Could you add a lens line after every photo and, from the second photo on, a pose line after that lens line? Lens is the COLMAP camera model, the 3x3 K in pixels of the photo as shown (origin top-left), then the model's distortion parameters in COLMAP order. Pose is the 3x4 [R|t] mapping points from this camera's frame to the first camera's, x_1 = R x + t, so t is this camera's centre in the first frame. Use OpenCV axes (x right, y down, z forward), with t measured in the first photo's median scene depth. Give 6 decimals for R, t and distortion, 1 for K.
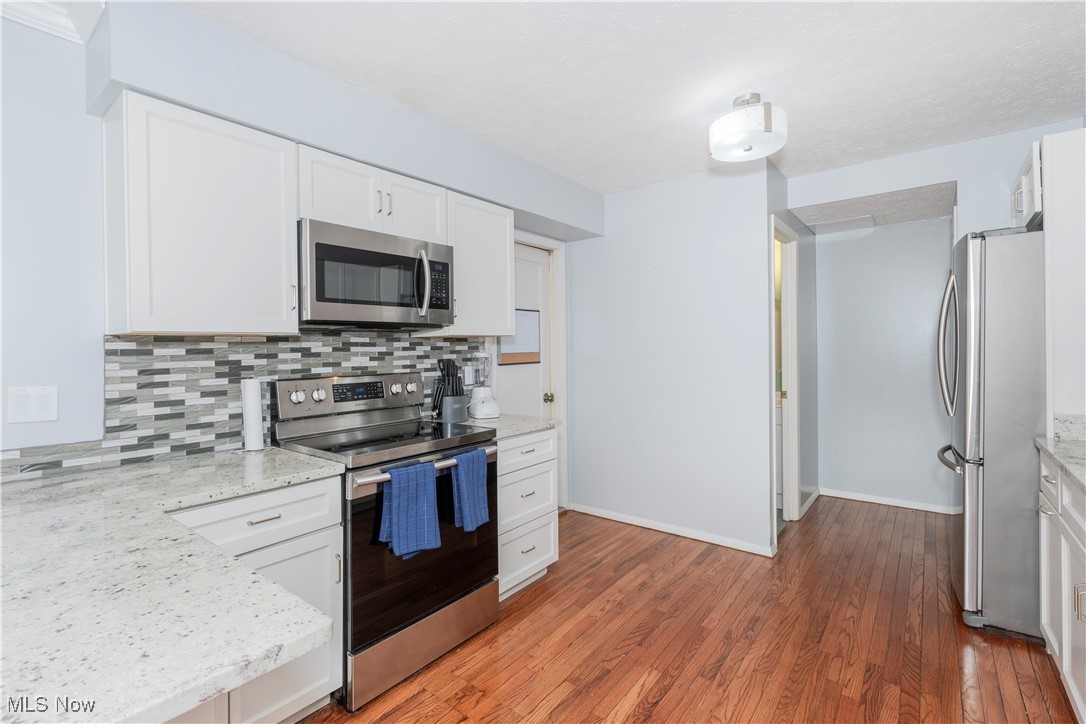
lens RADIAL K [[485.1, 0, 578.7], [0, 485.1, 349.5], [0, 0, 1]] dist [-0.004544, 0.001094]
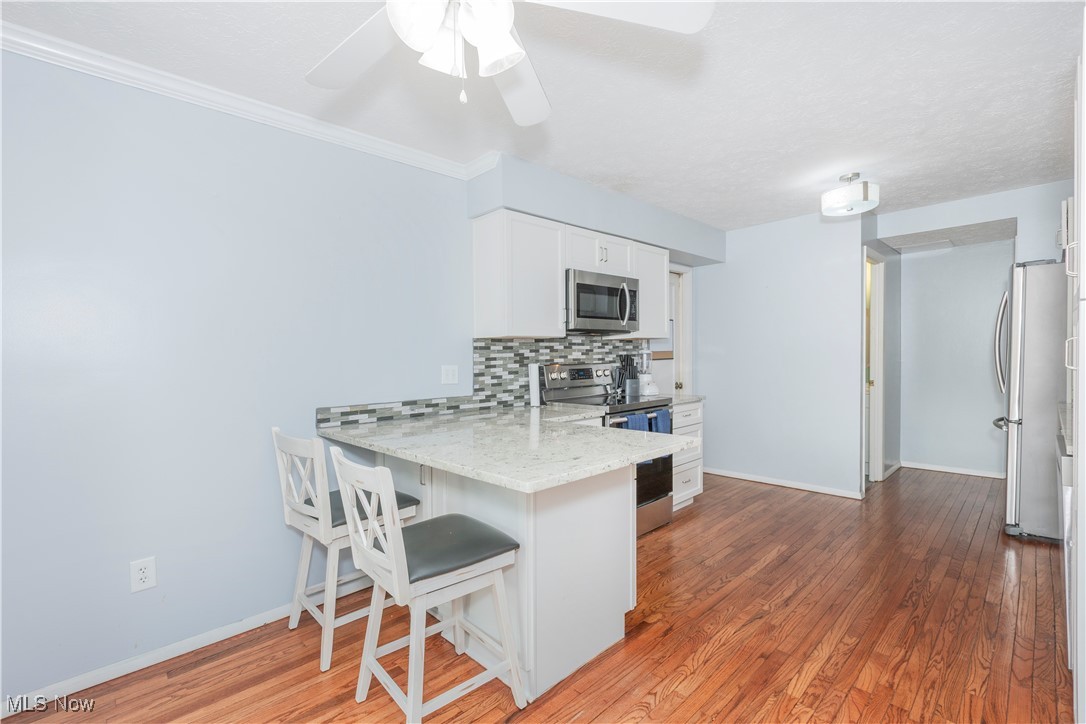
lens RADIAL K [[476.2, 0, 575.0], [0, 476.2, 369.2], [0, 0, 1]] dist [-0.004101, 0.001929]
pose [[0.988829, 0.001251, -0.149049, -0.270792], [0.003285, 0.999539, 0.030182, 0.027435], [0.149018, -0.030334, 0.988369, -0.589849]]
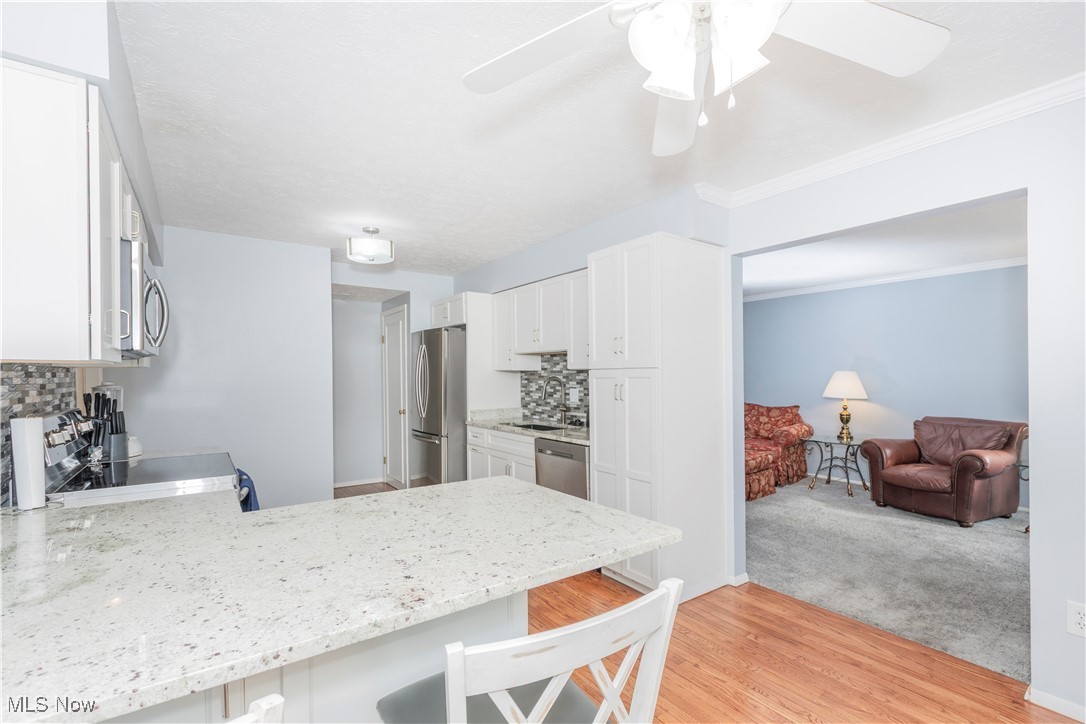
lens RADIAL K [[485.1, 0, 528.4], [0, 485.1, 379.0], [0, 0, 1]] dist [-0.004544, 0.001094]
pose [[0.336767, 0.005164, 0.941574, -1.099994], [0.002716, 0.999975, -0.006456, -0.001202], [-0.941584, 0.004731, 0.336745, -0.010687]]
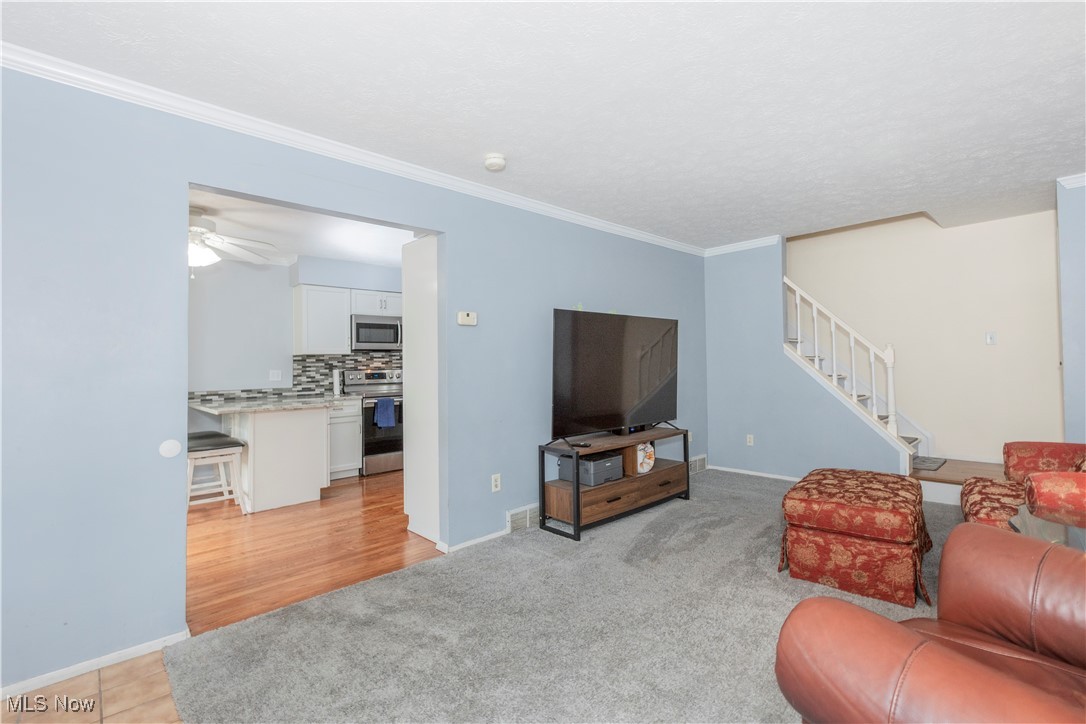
lens RADIAL K [[485.1, 0, 582.5], [0, 485.1, 360.4], [0, 0, 1]] dist [-0.004544, 0.001094]
pose [[0.988995, -0.005751, -0.147835, 1.113927], [0.004362, 0.999943, -0.009716, 0.037356], [0.147882, 0.008965, 0.988964, -1.516528]]
